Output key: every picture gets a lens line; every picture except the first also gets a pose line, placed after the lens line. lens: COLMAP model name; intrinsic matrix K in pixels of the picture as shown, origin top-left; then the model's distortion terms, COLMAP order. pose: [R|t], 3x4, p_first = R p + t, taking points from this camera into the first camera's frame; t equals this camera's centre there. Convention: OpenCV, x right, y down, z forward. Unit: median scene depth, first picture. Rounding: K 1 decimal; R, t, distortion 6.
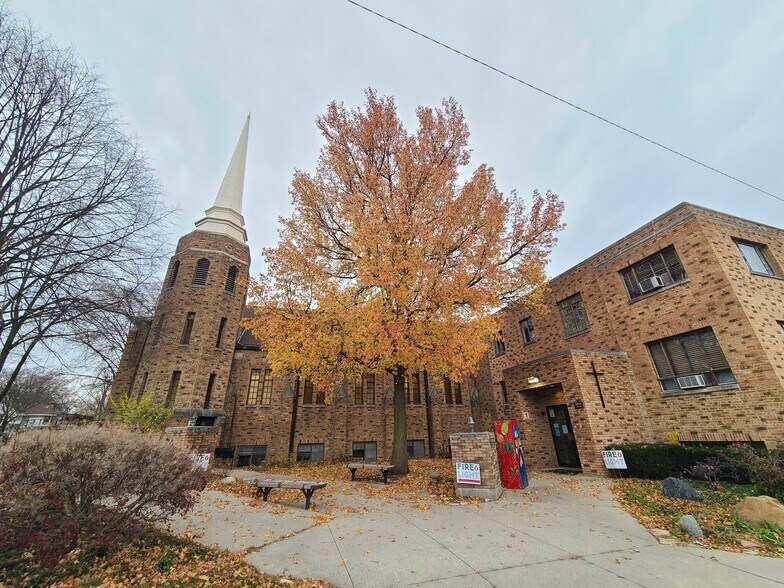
lens RADIAL K [[309.9, 0, 392.0], [0, 309.9, 294.0], [0, 0, 1]] dist [-0.000833, -0.000048]
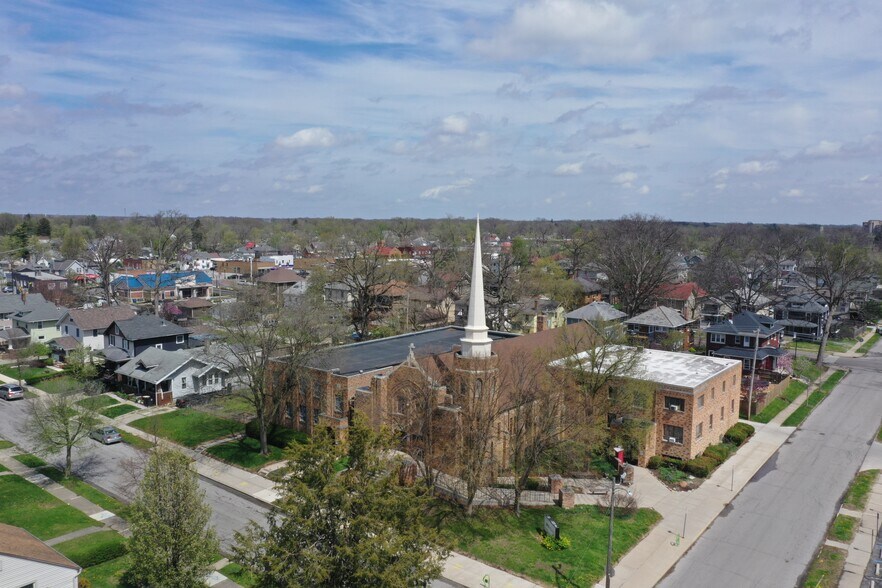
lens RADIAL K [[692.6, 0, 442.7], [0, 692.6, 290.8], [0, 0, 1]] dist [-0.002682, -0.007552]
pose [[0.843674, -0.016450, 0.536603, -4.580247], [-0.249528, 0.872987, 0.419082, -3.267509], [-0.475342, -0.487466, 0.732412, -2.239359]]
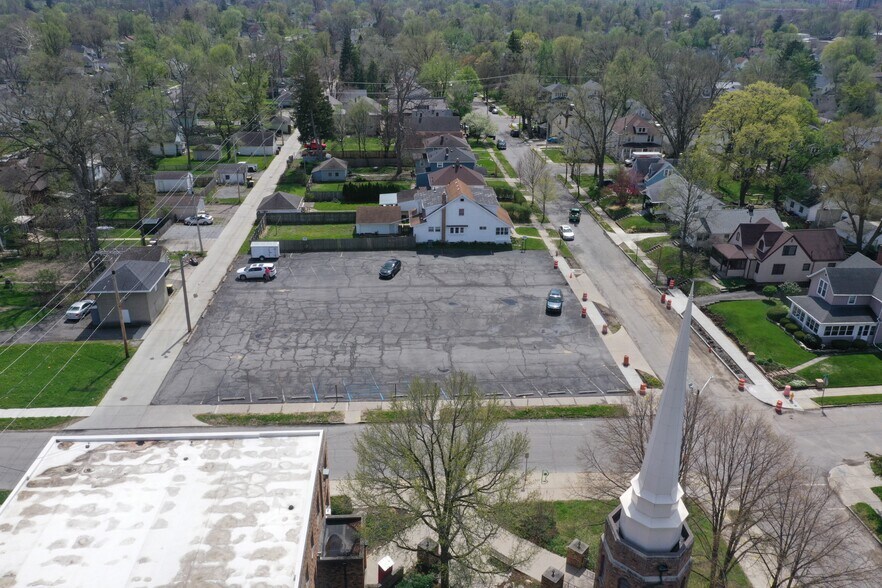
lens RADIAL K [[692.6, 0, 442.7], [0, 692.6, 290.8], [0, 0, 1]] dist [-0.002682, -0.007552]
pose [[-0.960162, -0.102113, 0.260120, -0.883929], [-0.103558, 0.994590, 0.008184, -1.314828], [-0.259548, -0.019079, -0.965542, 5.169764]]
